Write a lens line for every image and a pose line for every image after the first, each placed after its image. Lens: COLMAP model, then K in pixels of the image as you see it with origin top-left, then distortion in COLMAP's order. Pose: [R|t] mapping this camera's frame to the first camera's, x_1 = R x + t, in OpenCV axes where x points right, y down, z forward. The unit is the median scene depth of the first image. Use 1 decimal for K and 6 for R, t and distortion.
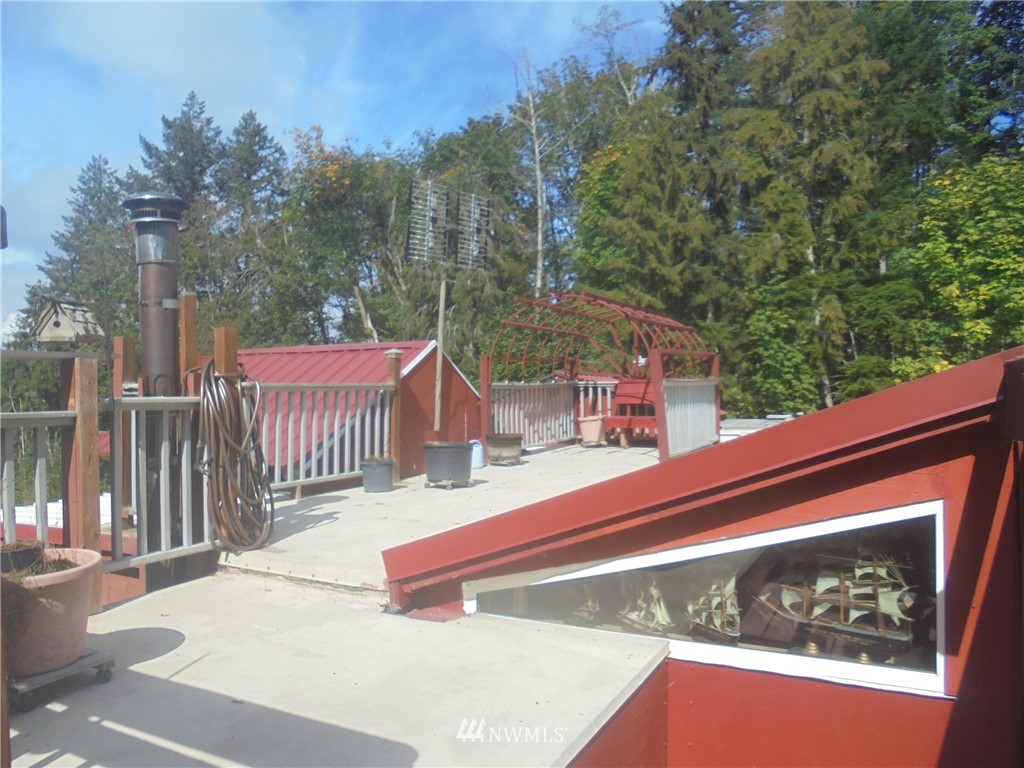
lens RADIAL K [[765.4, 0, 509.5], [0, 765.4, 383.4], [0, 0, 1]] dist [-0.126918, 0.084496]
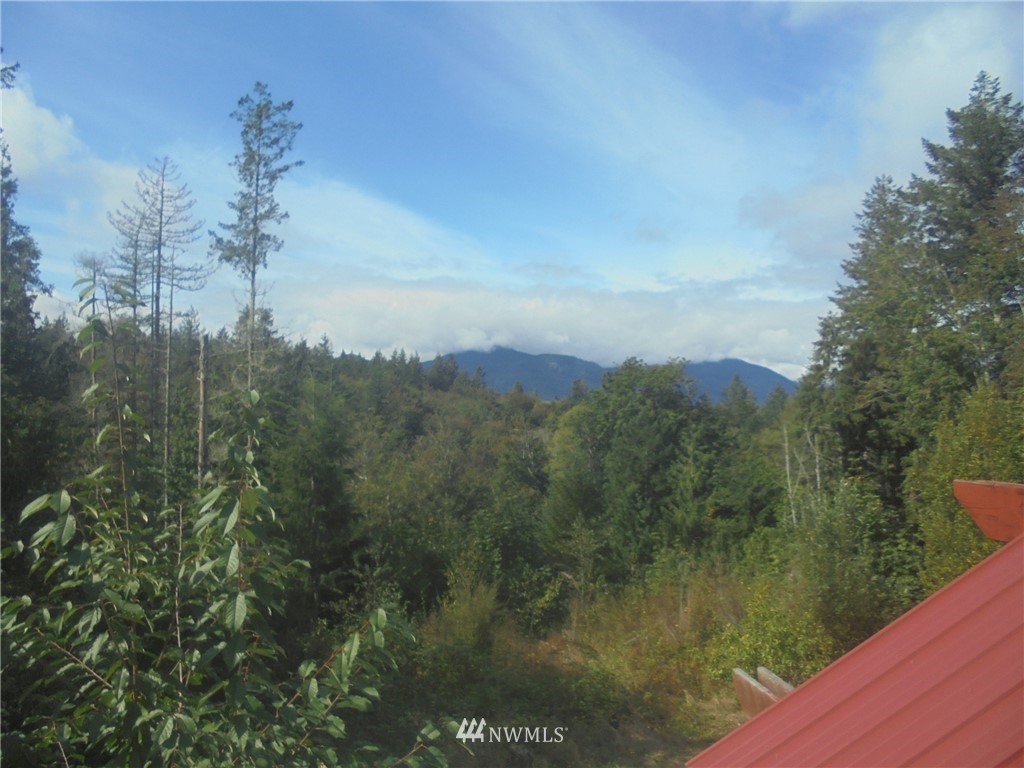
lens RADIAL K [[765.4, 0, 502.1], [0, 765.4, 377.5], [0, 0, 1]] dist [-0.126918, 0.084496]
pose [[0.542431, -0.040788, -0.839109, -0.039795], [0.007792, 0.999022, -0.043523, -0.011948], [0.840064, 0.017070, 0.542219, 0.092246]]
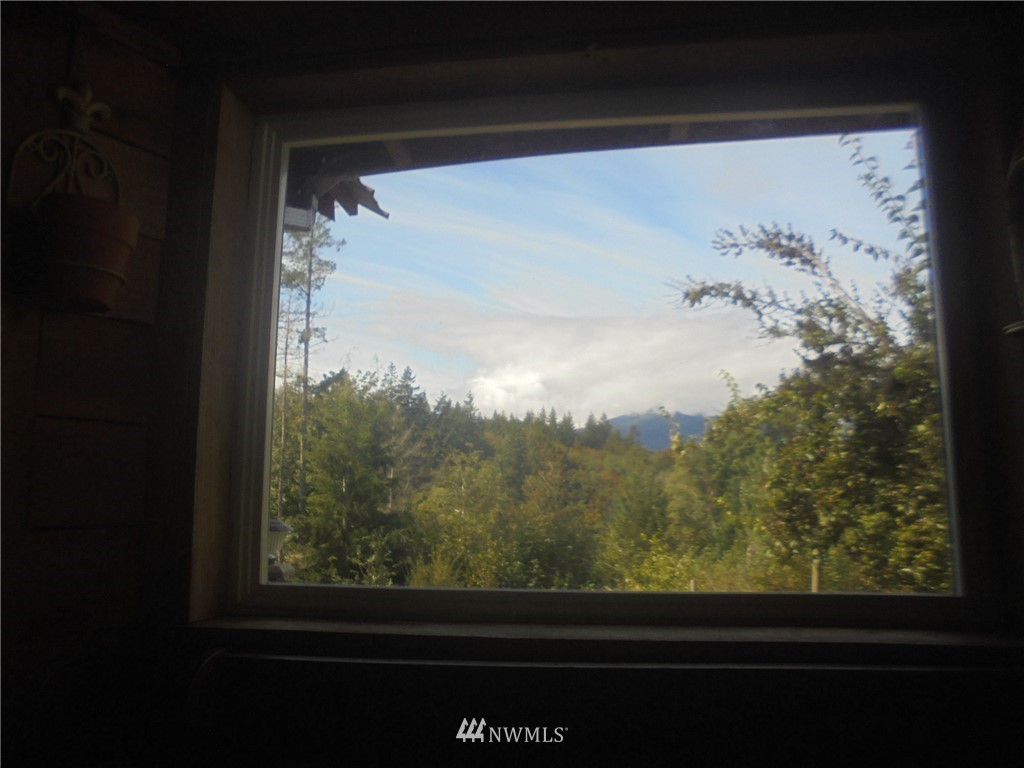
lens RADIAL K [[765.4, 0, 503.3], [0, 765.4, 379.4], [0, 0, 1]] dist [-0.126918, 0.084496]
pose [[0.346411, -0.124980, -0.929720, 0.003929], [0.009602, 0.991506, -0.129708, 0.035372], [0.938034, 0.036005, 0.344668, 0.187381]]
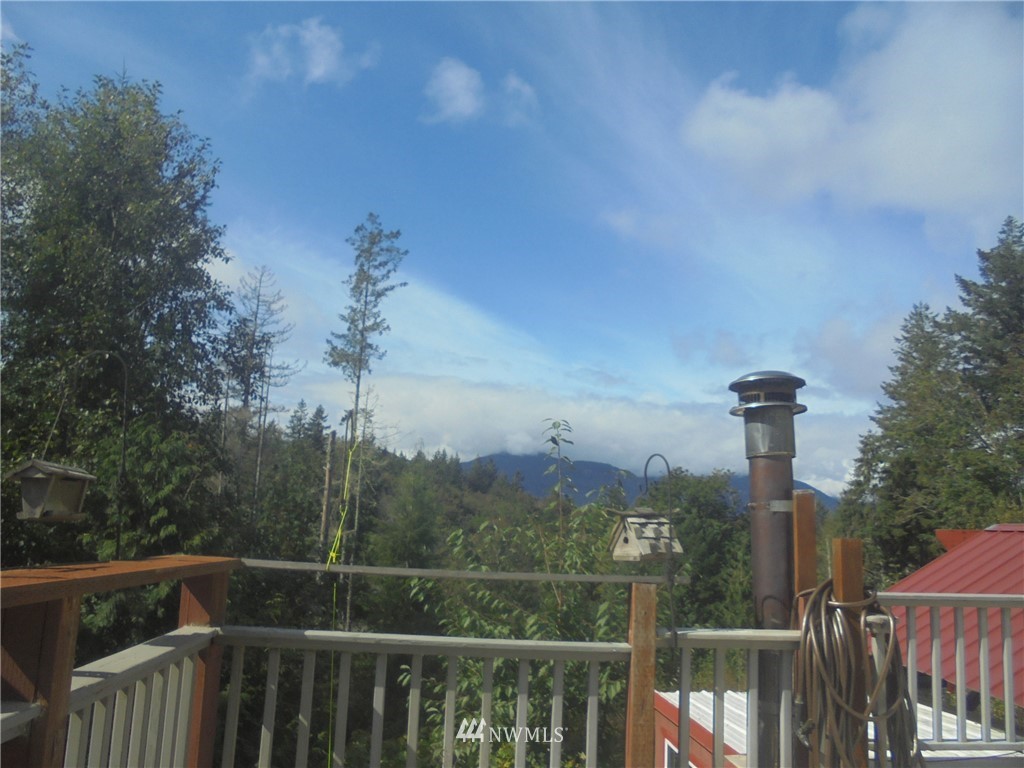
lens RADIAL K [[765.4, 0, 502.2], [0, 765.4, 380.6], [0, 0, 1]] dist [-0.126918, 0.084496]
pose [[0.508052, -0.129906, -0.851474, 0.005853], [-0.039566, 0.983998, -0.173732, -0.005260], [0.860417, 0.121955, 0.494782, 0.019716]]
